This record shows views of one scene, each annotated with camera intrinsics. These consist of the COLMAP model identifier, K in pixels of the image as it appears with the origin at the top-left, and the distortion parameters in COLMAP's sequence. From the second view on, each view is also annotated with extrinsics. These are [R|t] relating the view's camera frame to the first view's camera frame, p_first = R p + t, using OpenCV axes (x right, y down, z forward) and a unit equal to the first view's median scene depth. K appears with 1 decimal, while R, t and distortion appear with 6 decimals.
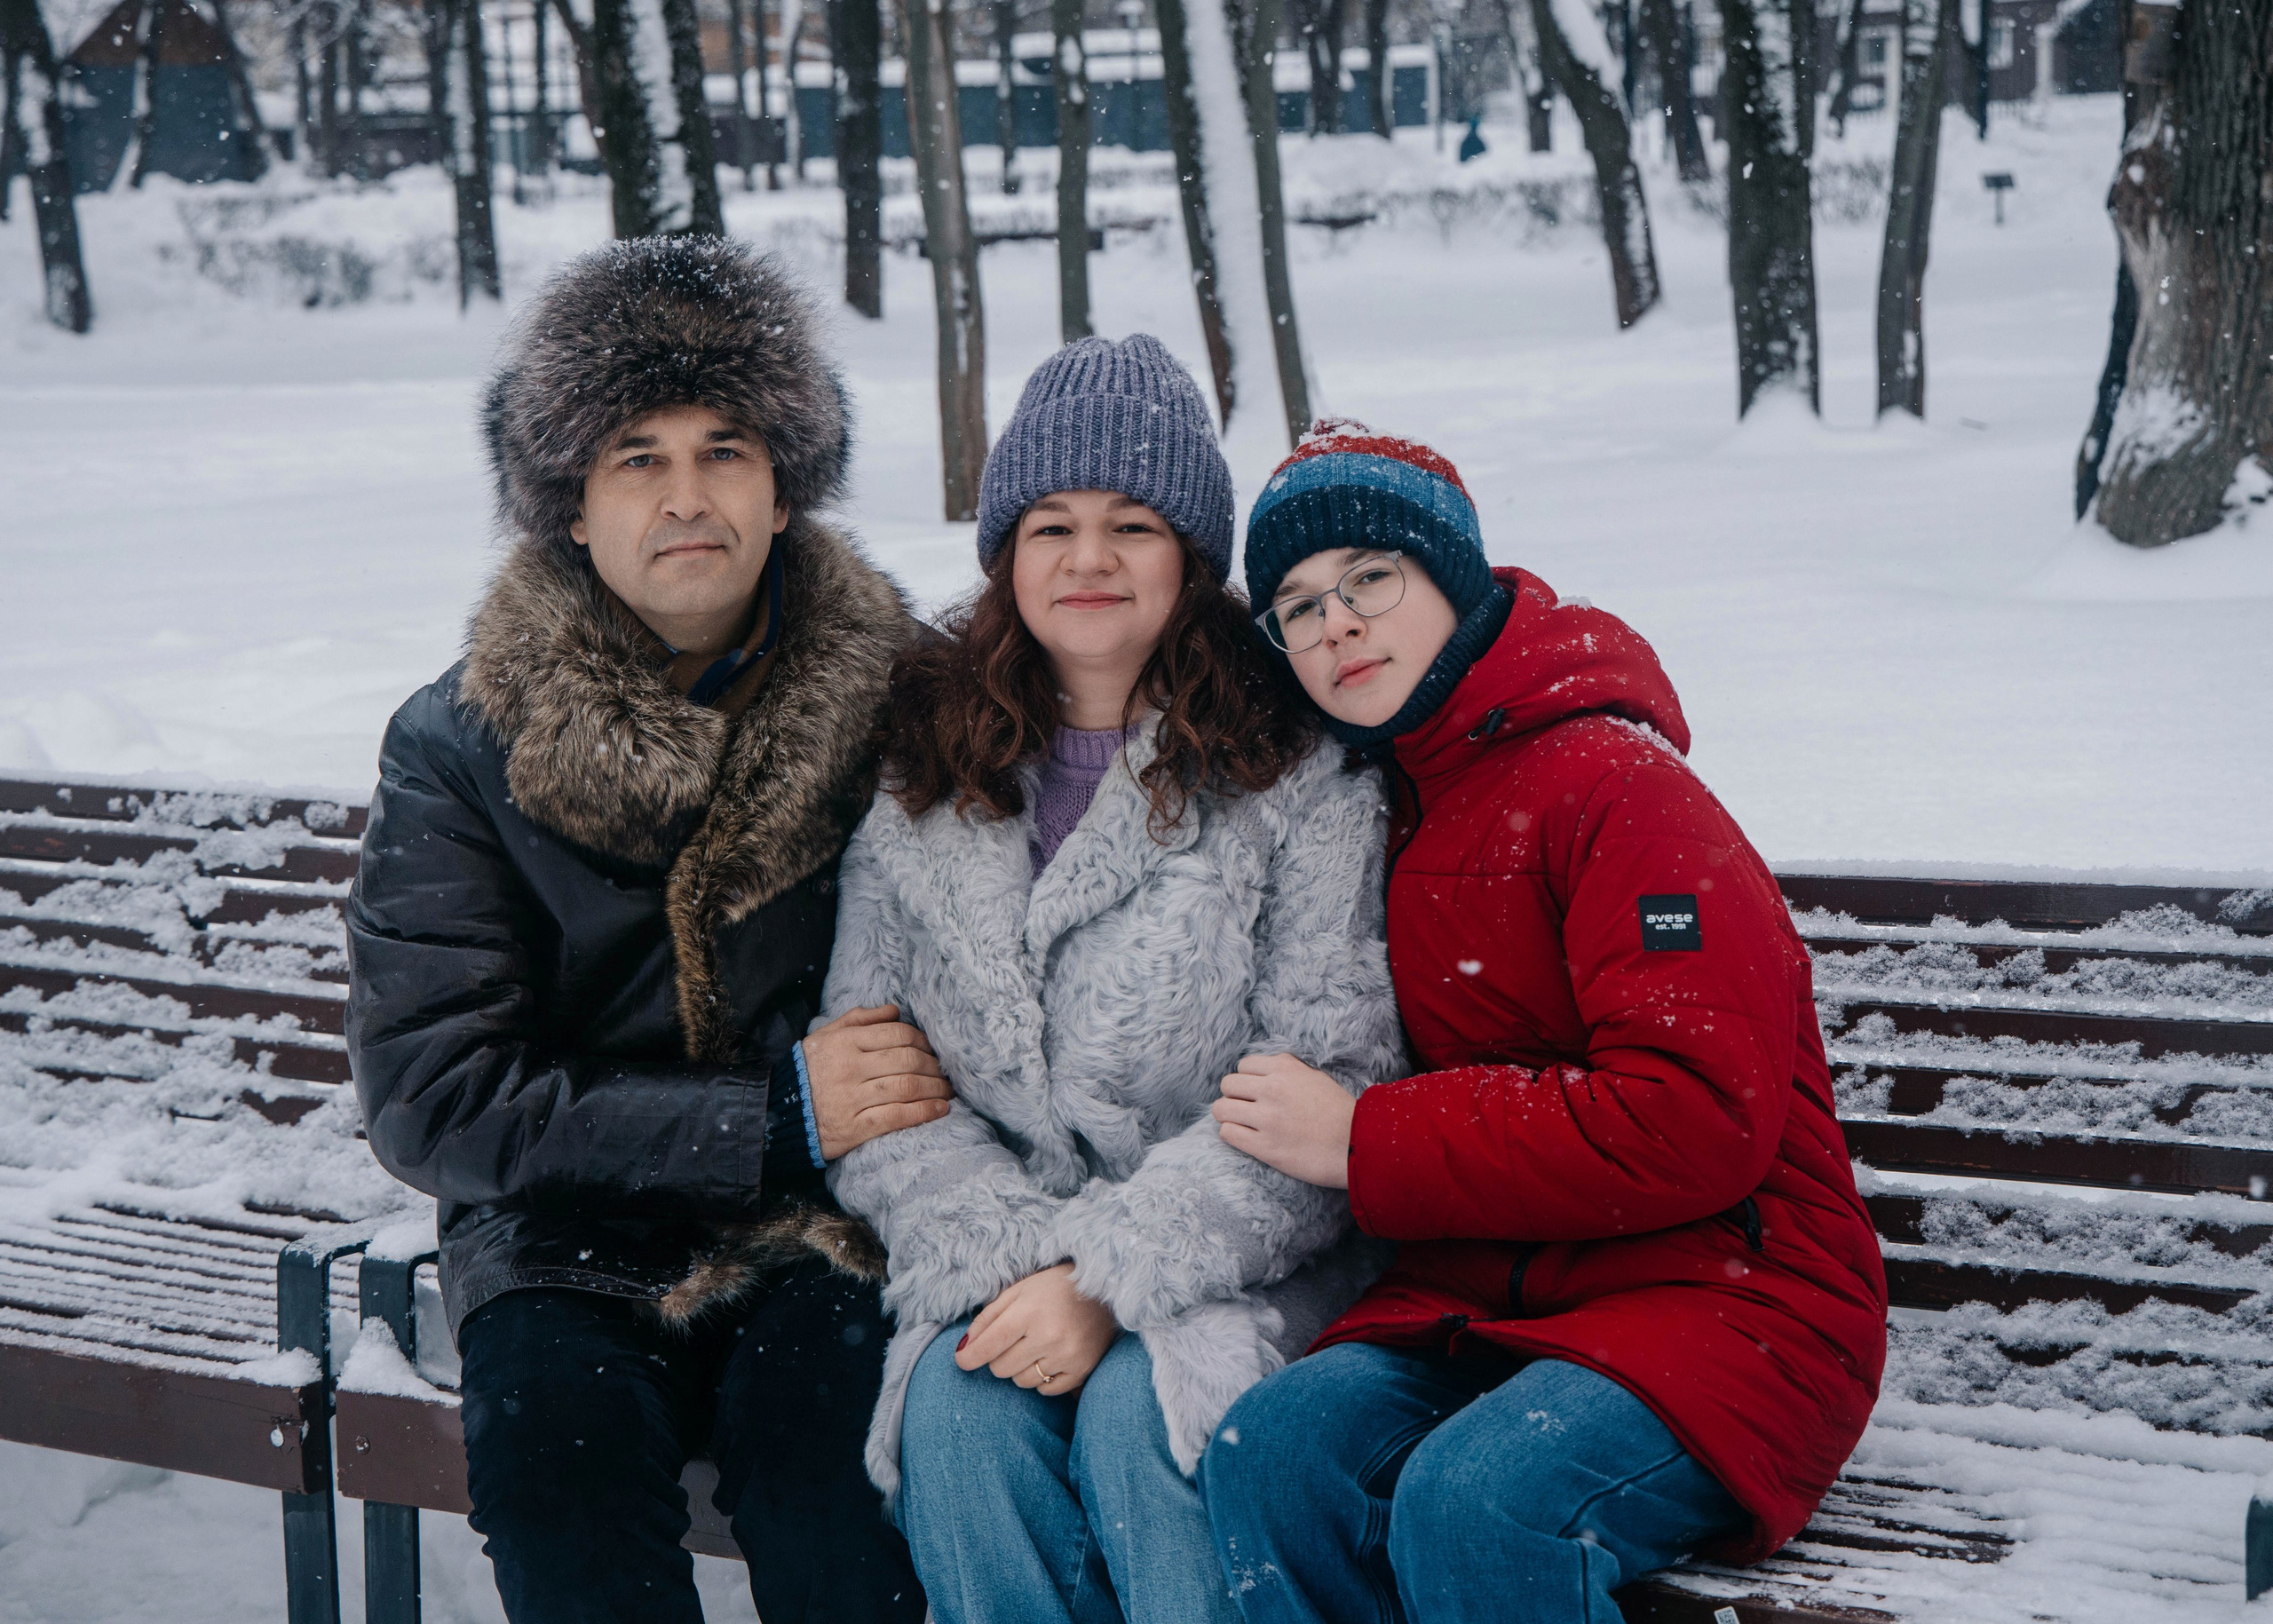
lens RADIAL K [[3952.4, 0, 1136.9], [0, 3952.4, 808.9], [0, 0, 1]] dist [0.210054, 0.225472]
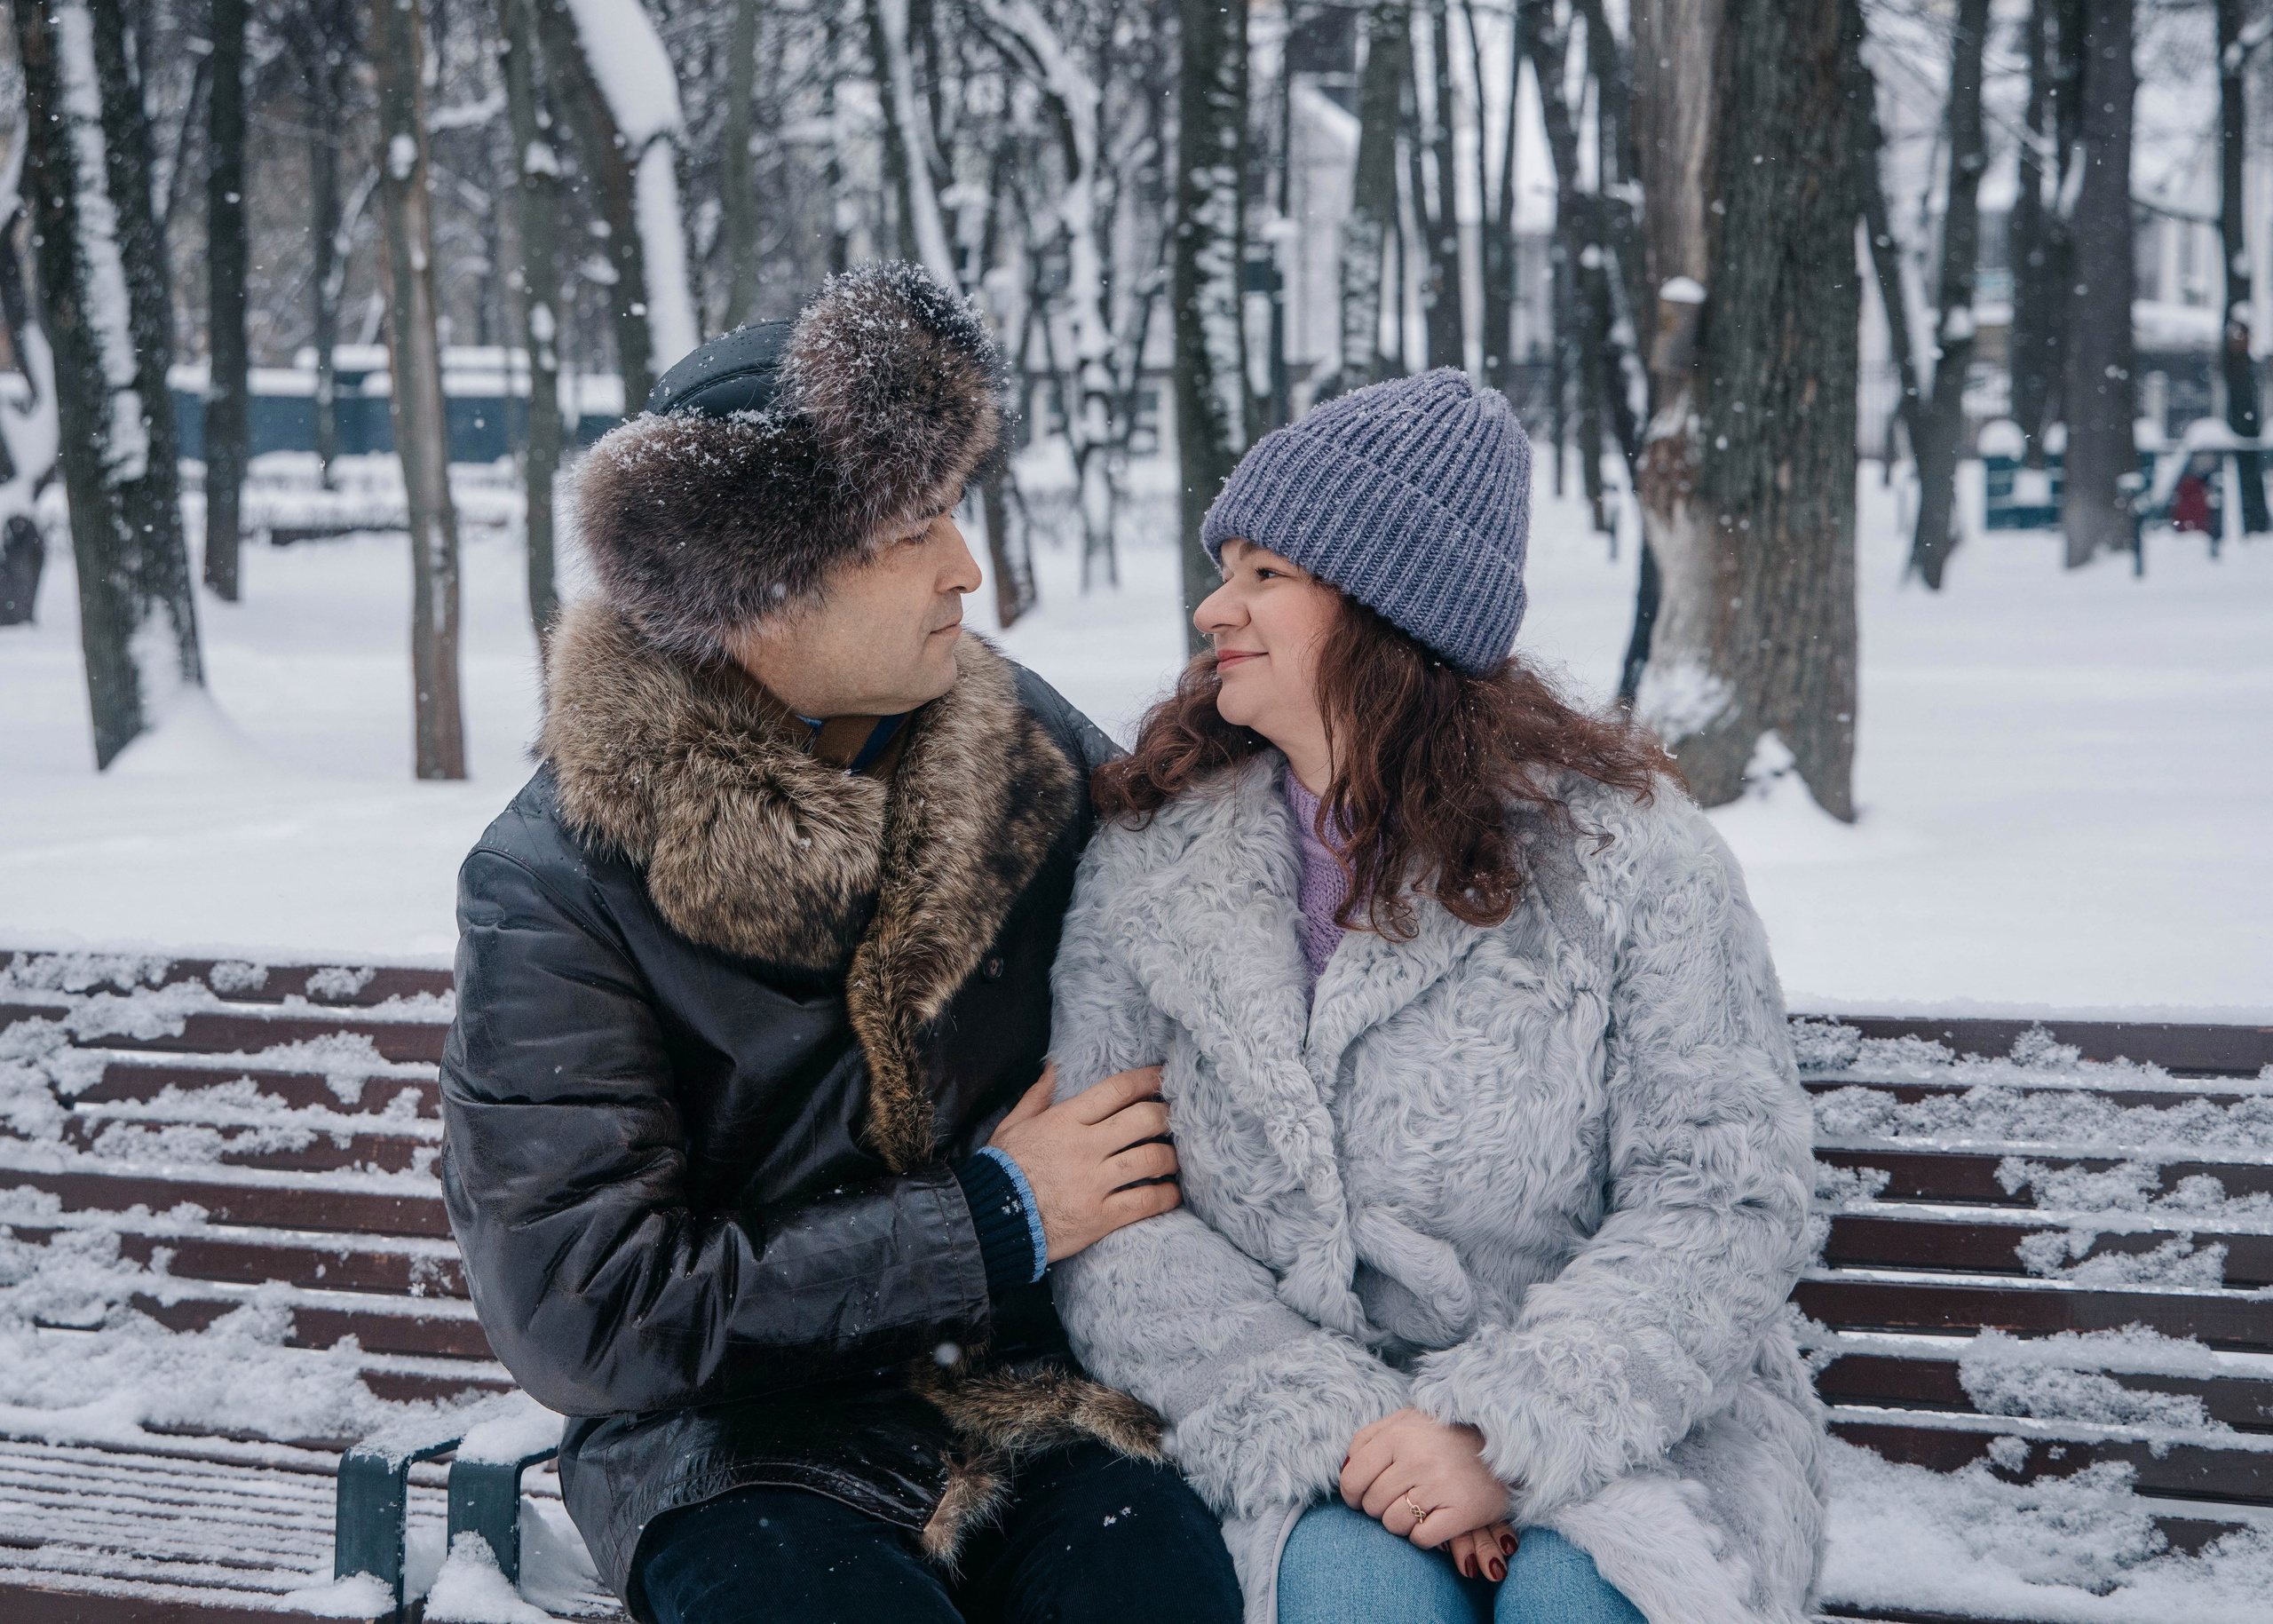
lens RADIAL K [[3858.1, 0, 1070.3], [0, 3858.1, 808.8], [0, 0, 1]] dist [0.206614, 0.113094]
pose [[0.986707, 0.019110, 0.161379, -0.160471], [-0.006426, 0.996873, -0.078758, 0.030953], [-0.162380, 0.076674, 0.983745, 0.123602]]
